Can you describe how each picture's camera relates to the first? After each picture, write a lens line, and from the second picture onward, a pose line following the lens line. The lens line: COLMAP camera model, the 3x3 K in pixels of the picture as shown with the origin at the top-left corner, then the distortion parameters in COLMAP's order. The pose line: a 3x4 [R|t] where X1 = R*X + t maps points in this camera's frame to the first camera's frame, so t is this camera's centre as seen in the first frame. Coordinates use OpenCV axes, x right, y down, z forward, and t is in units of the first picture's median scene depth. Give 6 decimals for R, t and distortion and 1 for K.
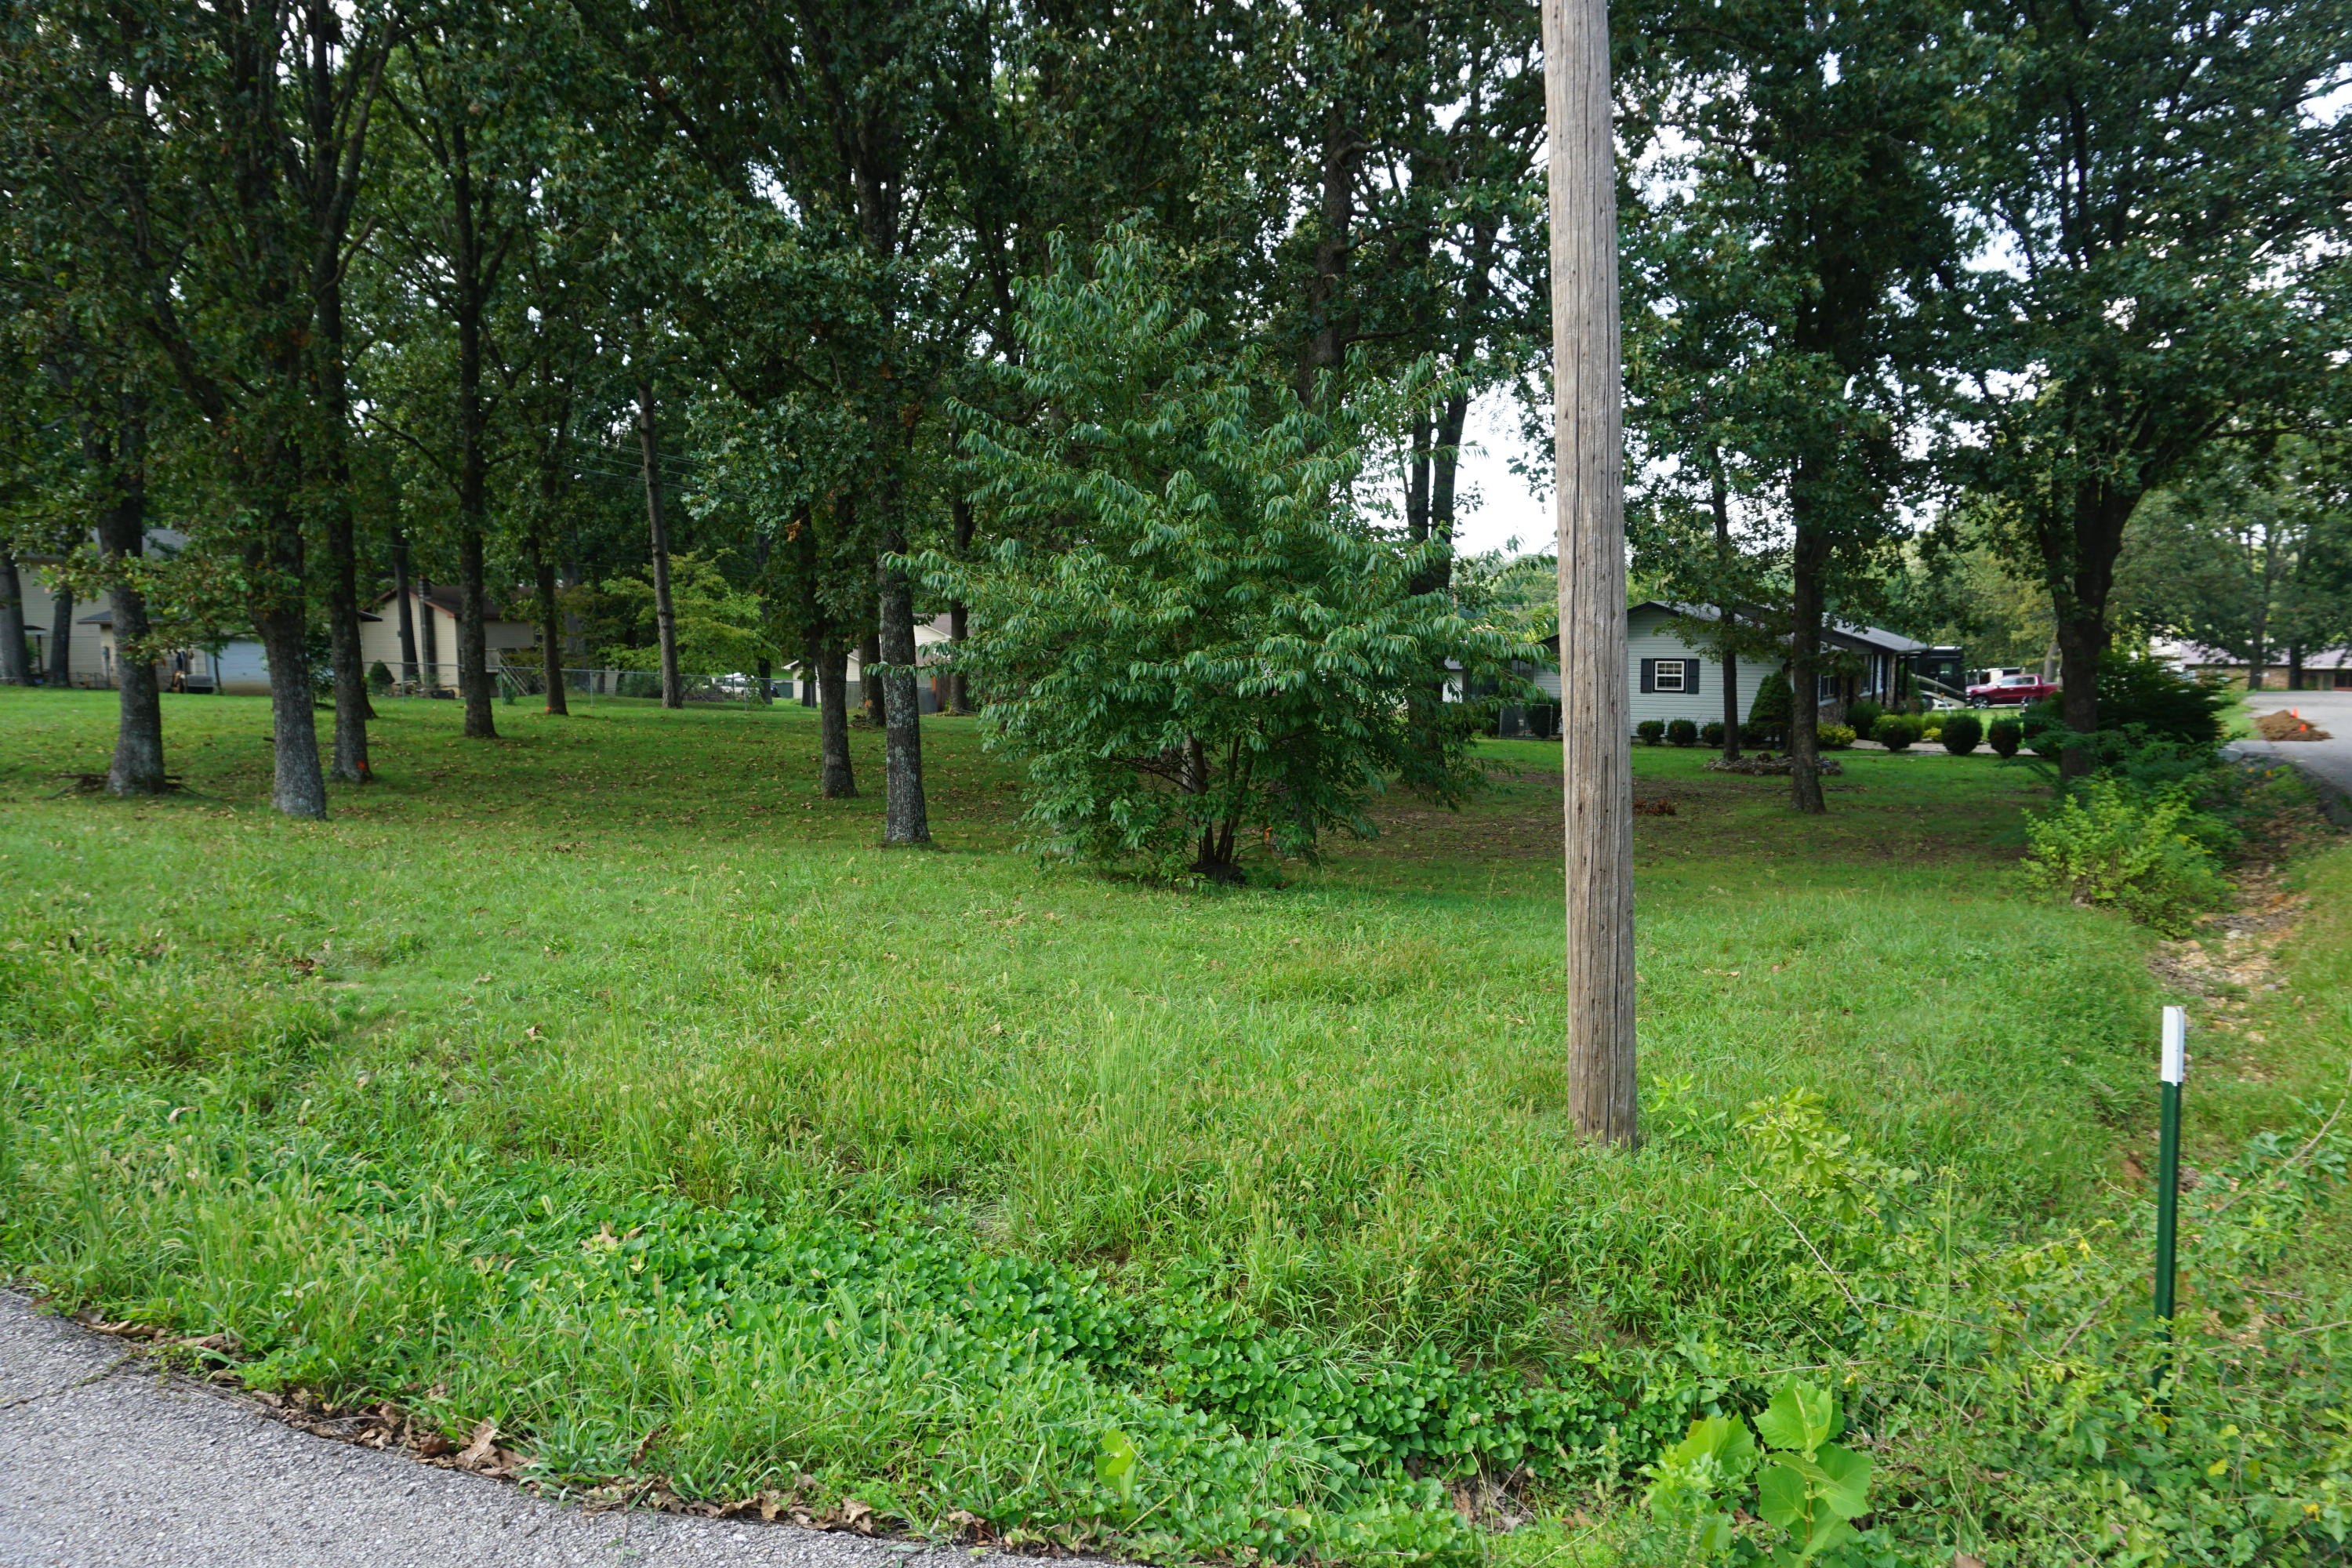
lens RADIAL K [[1565.2, 0, 1176.0], [0, 1565.2, 784.0], [0, 0, 1]] dist [-0.004163, 0.003374]
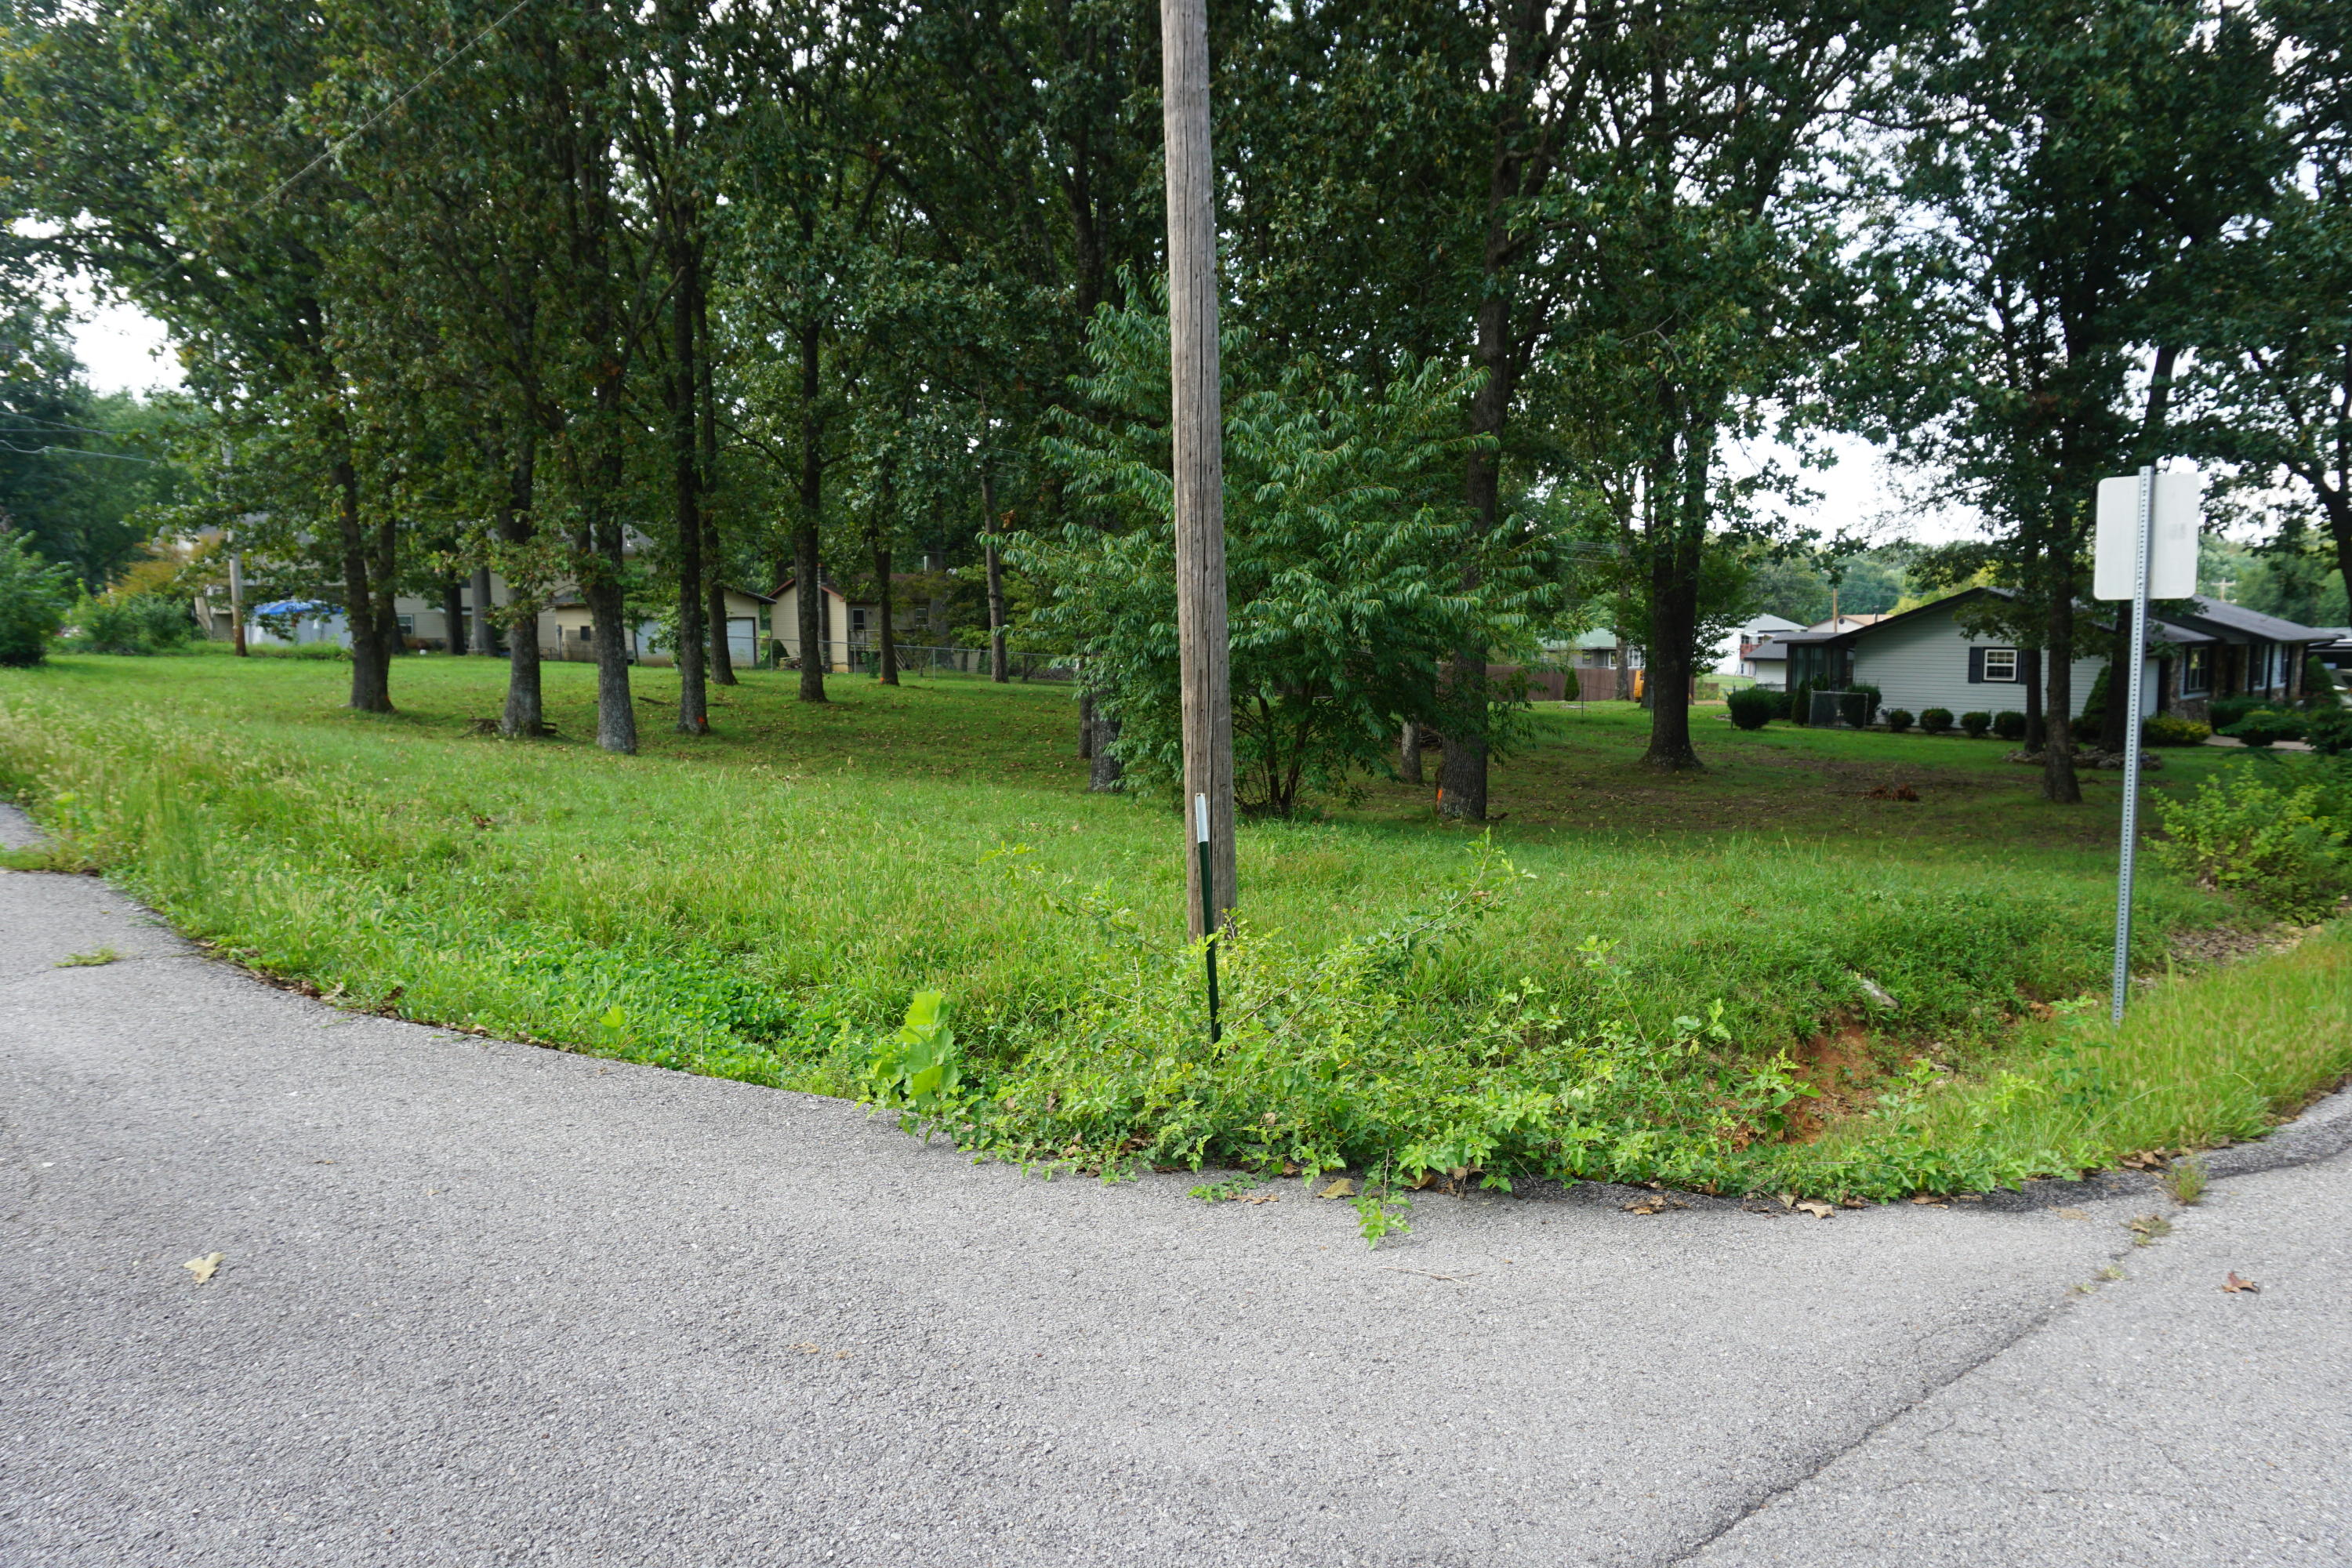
lens RADIAL K [[1565.2, 0, 1176.0], [0, 1565.2, 784.0], [0, 0, 1]] dist [-0.004163, 0.003374]
pose [[0.970404, 0.030471, -0.239555, 0.140375], [-0.028758, 0.999530, 0.010644, 0.016273], [0.239767, -0.003440, 0.970824, -0.084947]]
